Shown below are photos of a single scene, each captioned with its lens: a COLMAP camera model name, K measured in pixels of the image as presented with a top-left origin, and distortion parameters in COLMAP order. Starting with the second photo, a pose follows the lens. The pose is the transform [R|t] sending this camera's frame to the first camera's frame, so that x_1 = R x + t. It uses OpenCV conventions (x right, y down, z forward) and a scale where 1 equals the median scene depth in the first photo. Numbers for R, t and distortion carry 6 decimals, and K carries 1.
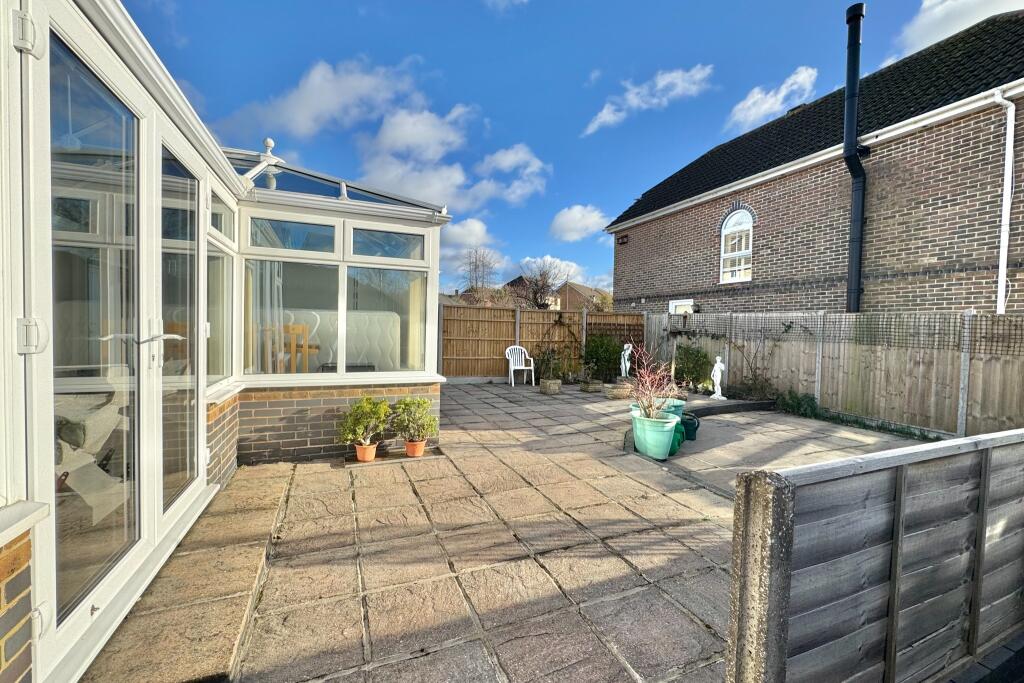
lens RADIAL K [[413.0, 0, 512.0], [0, 413.0, 341.5], [0, 0, 1]] dist [-0.002551, 0.000200]
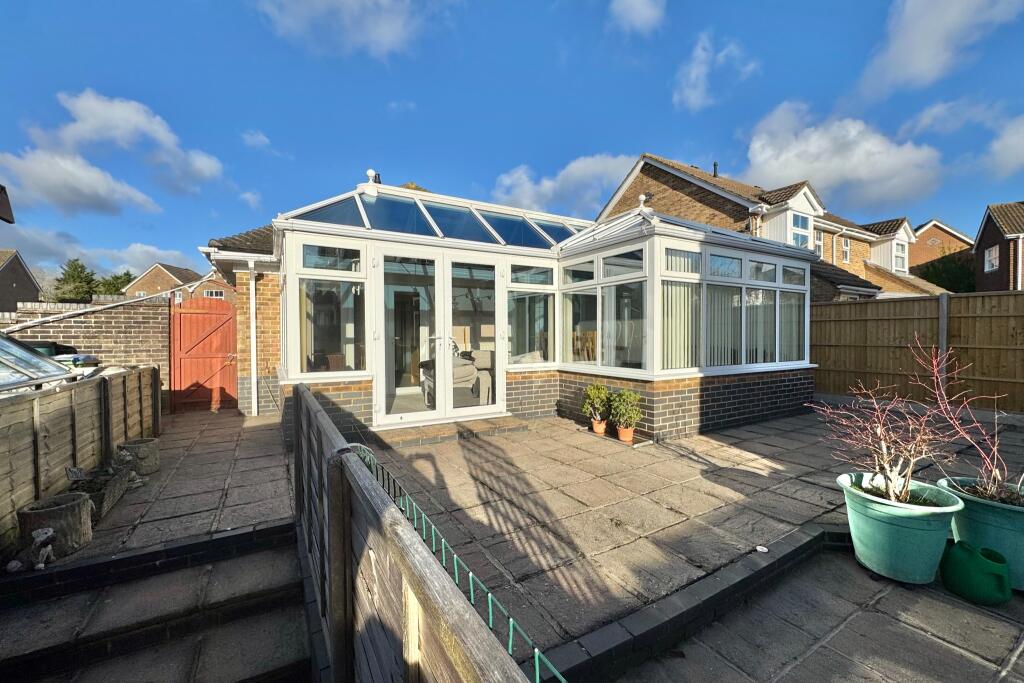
lens RADIAL K [[413.0, 0, 512.0], [0, 413.0, 341.5], [0, 0, 1]] dist [-0.002551, 0.000200]
pose [[0.131039, -0.008085, -0.991344, 0.775074], [-0.020713, 0.999726, -0.010891, 0.012780], [0.991161, 0.021961, 0.130836, 0.455564]]
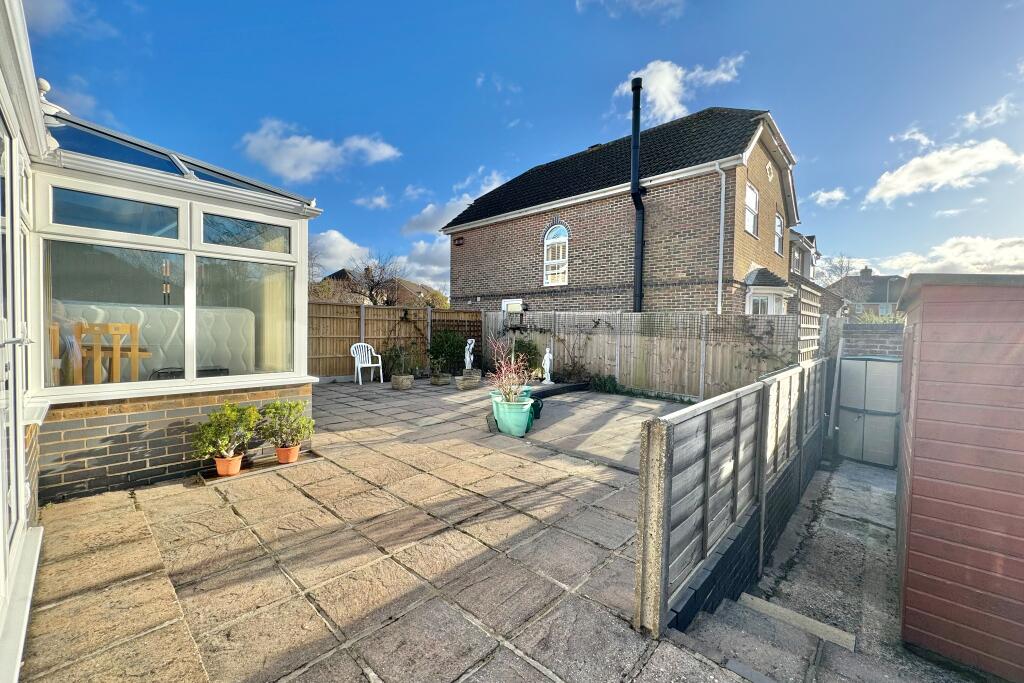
lens RADIAL K [[406.7, 0, 510.7], [0, 406.7, 341.1], [0, 0, 1]] dist [-0.000761, 0.000011]
pose [[0.914099, -0.020936, 0.404951, -0.122094], [0.016839, 0.999765, 0.013677, -0.002619], [-0.405142, -0.005683, 0.914236, -0.045037]]
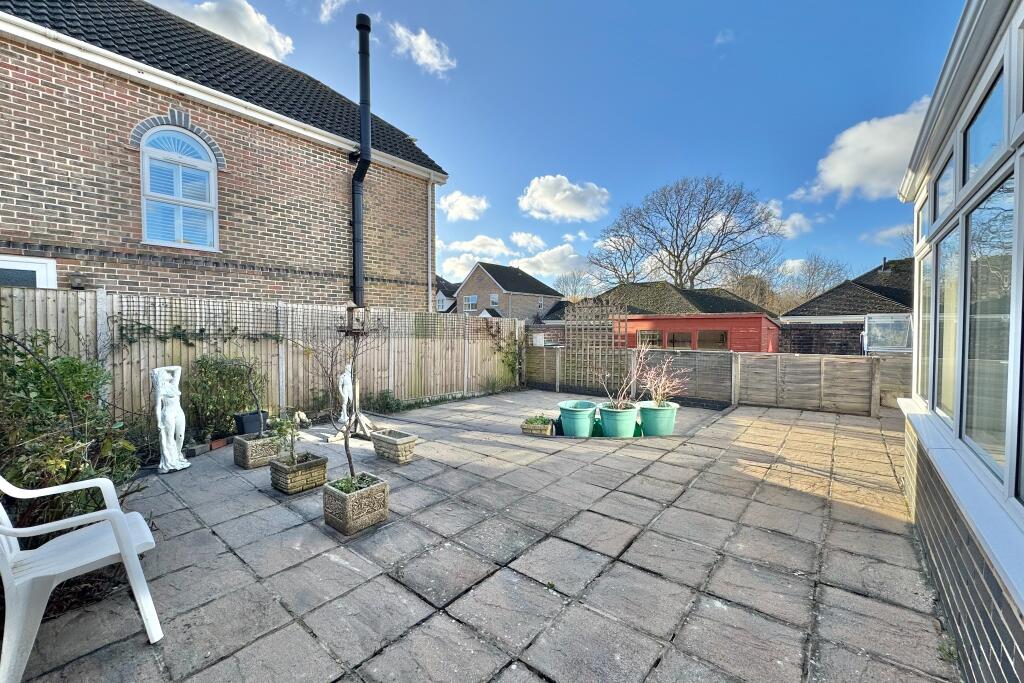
lens RADIAL K [[406.7, 0, 510.7], [0, 406.7, 341.1], [0, 0, 1]] dist [-0.000761, 0.000011]
pose [[-0.456987, -0.050108, 0.888061, -0.471863], [0.018122, 0.997680, 0.065619, -0.081666], [-0.889289, 0.046080, -0.455019, 1.861197]]
